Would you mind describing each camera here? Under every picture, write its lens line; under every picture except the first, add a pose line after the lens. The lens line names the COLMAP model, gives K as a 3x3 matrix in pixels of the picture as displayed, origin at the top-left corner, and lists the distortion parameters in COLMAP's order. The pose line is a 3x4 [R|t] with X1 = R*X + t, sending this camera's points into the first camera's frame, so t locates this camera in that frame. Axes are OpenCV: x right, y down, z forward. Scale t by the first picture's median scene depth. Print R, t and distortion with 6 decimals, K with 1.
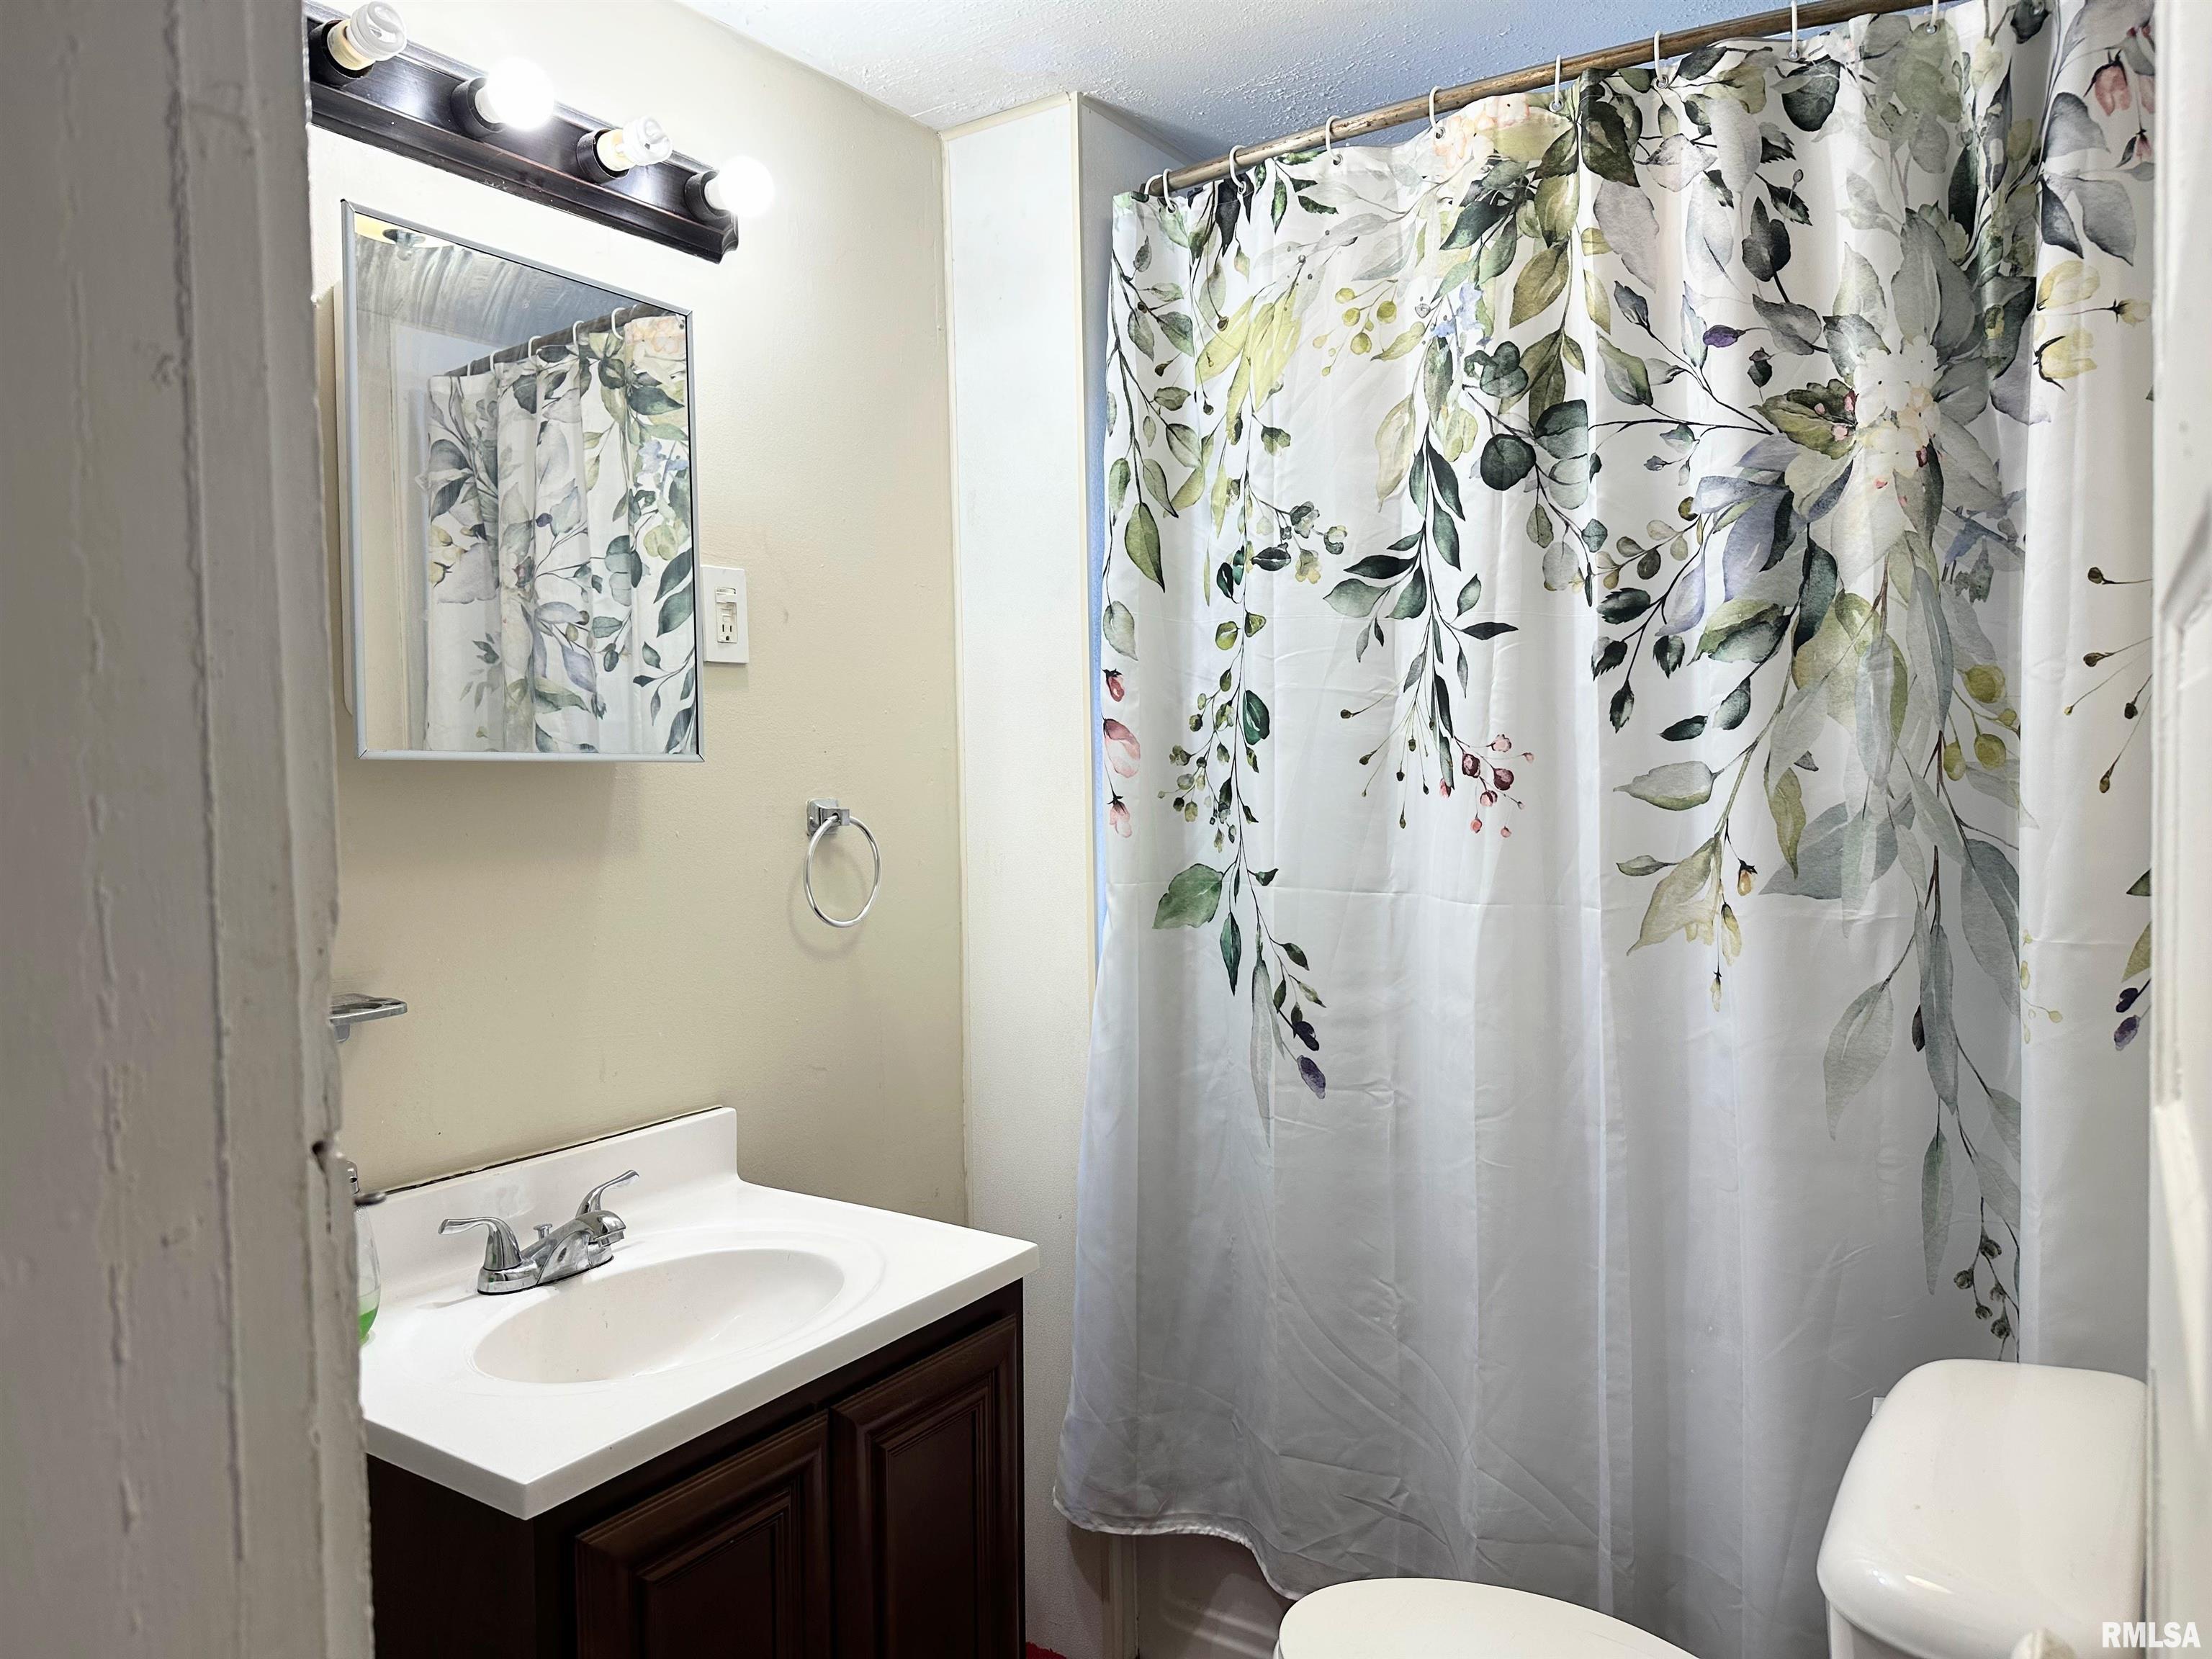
lens RADIAL K [[1543.0, 0, 1106.0], [0, 1543.0, 829.5], [0, 0, 1]] dist [0.171850, -0.326111]
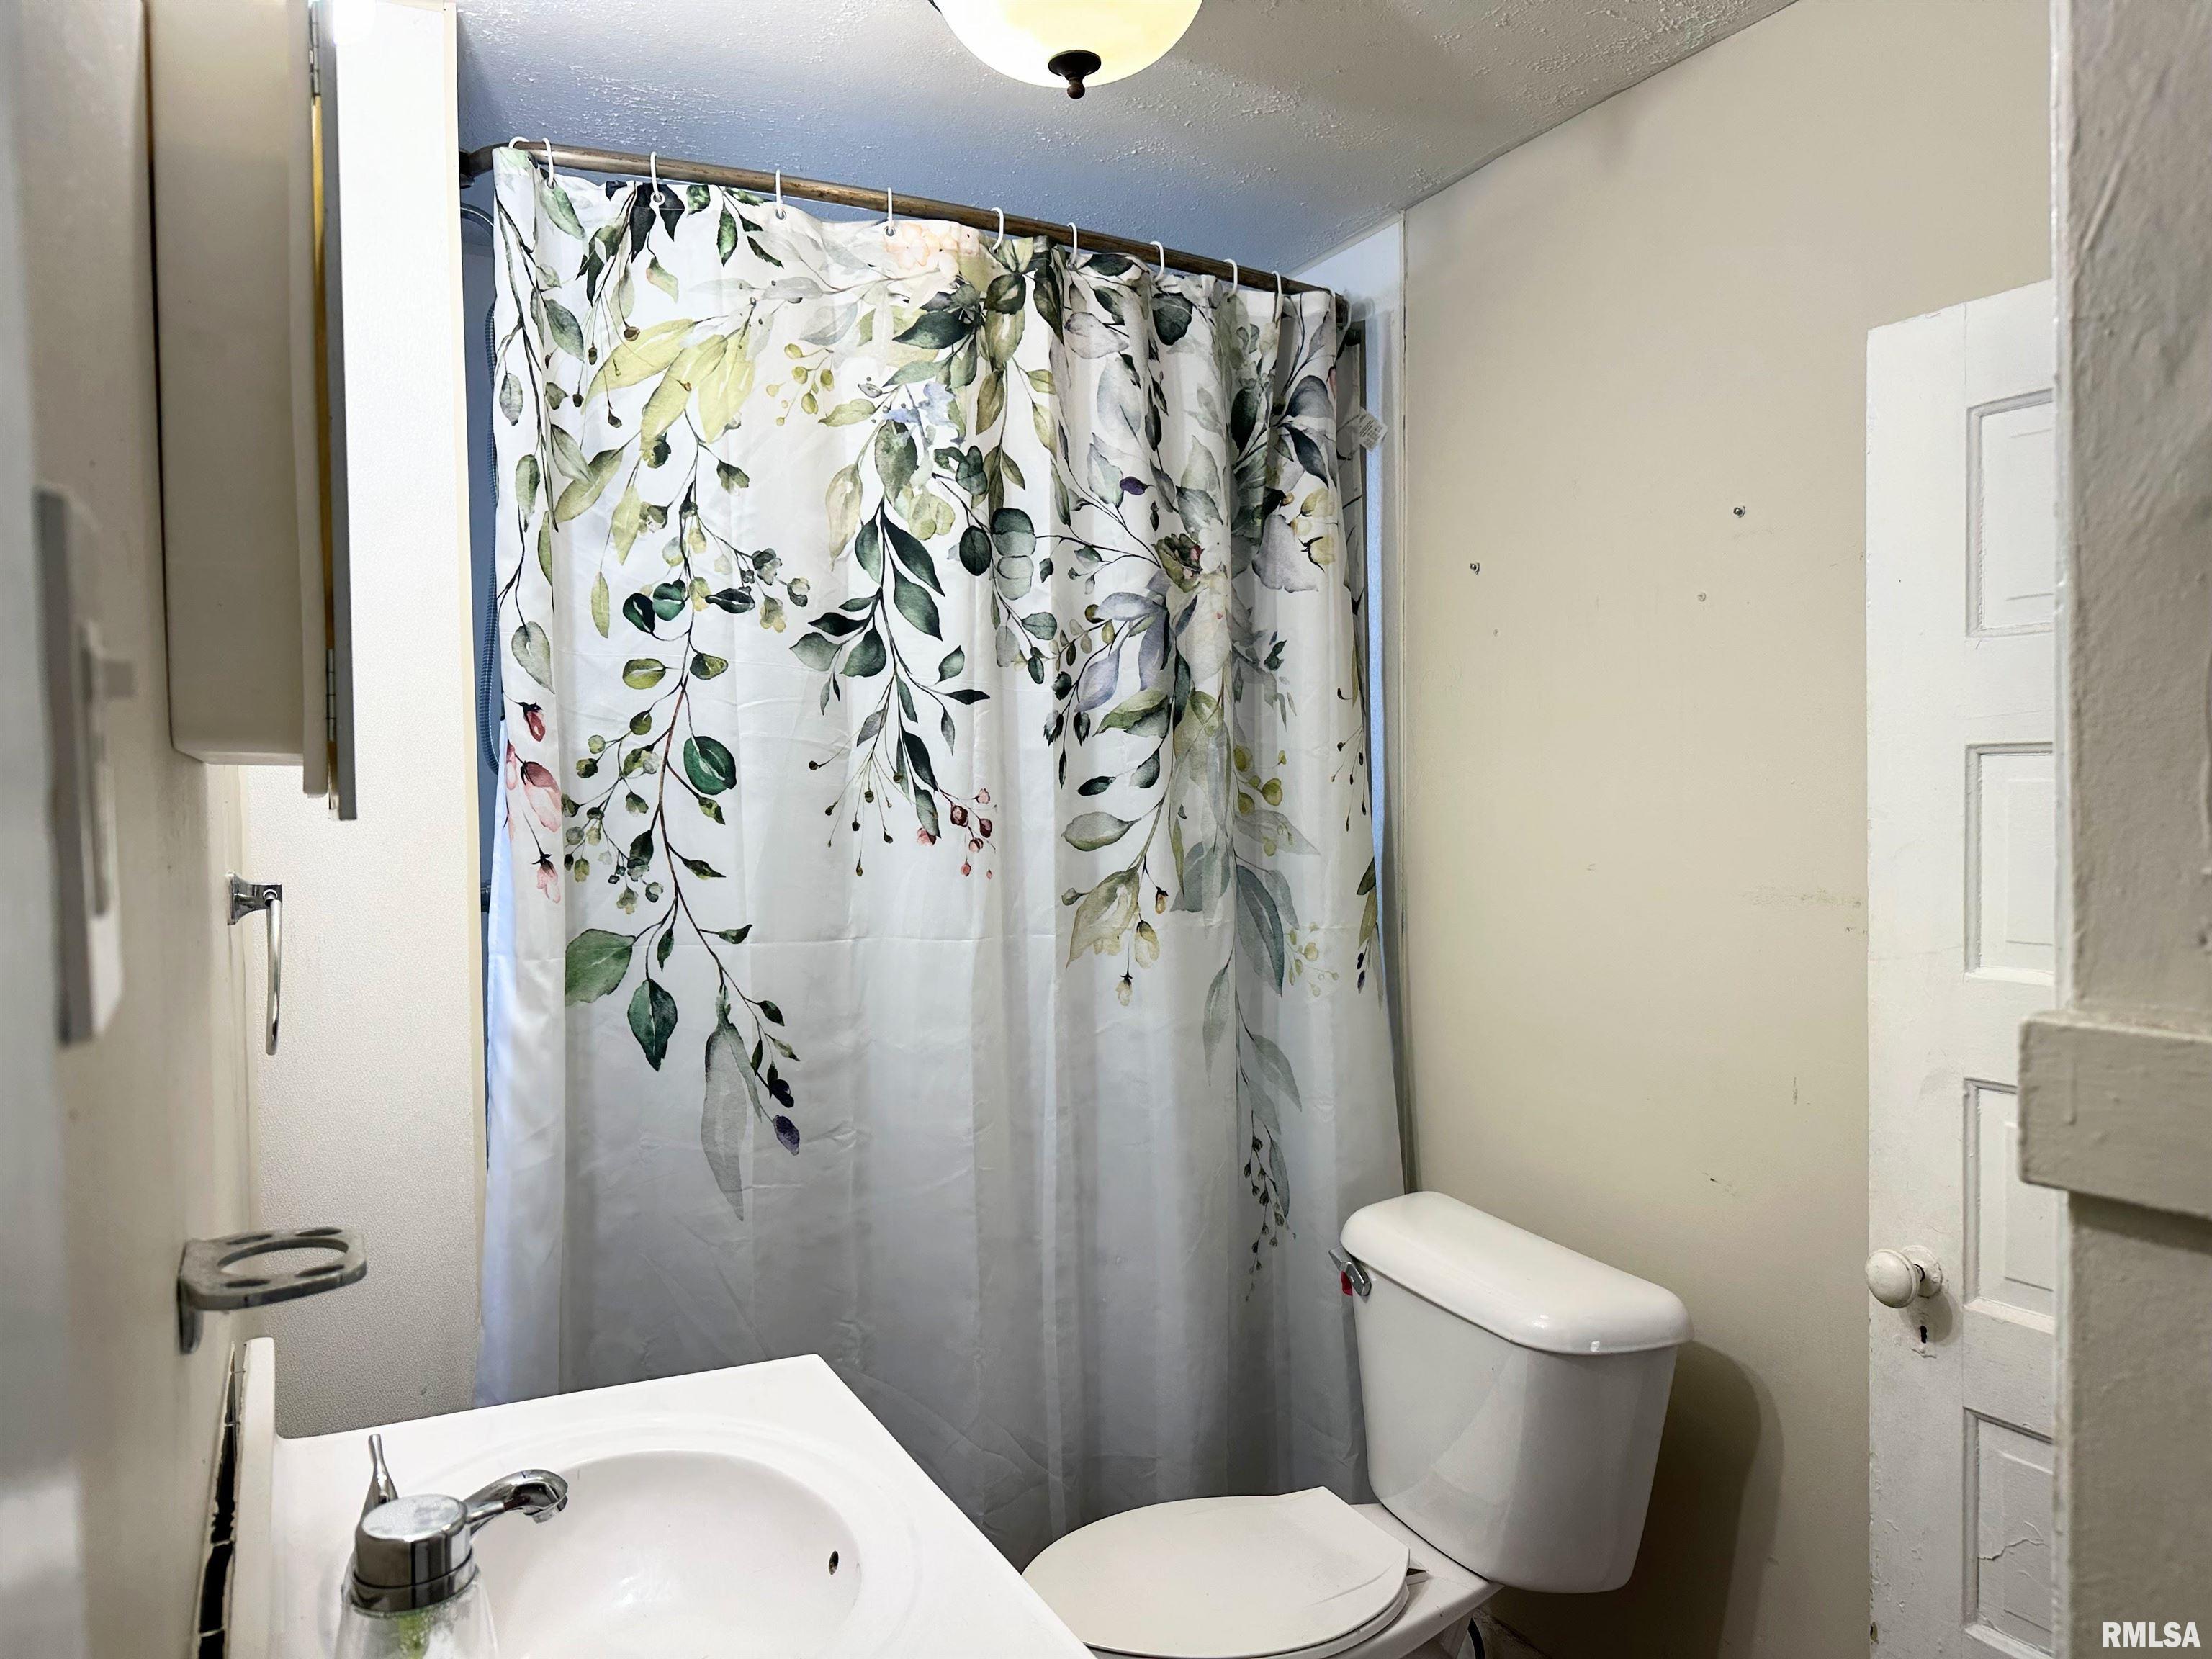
lens RADIAL K [[1543.0, 0, 1106.0], [0, 1543.0, 829.5], [0, 0, 1]] dist [0.171850, -0.326111]
pose [[0.485448, -0.015486, 0.874129, -0.661002], [0.039063, 0.999229, -0.003992, -0.022250], [-0.873393, 0.036084, 0.485678, 0.359333]]
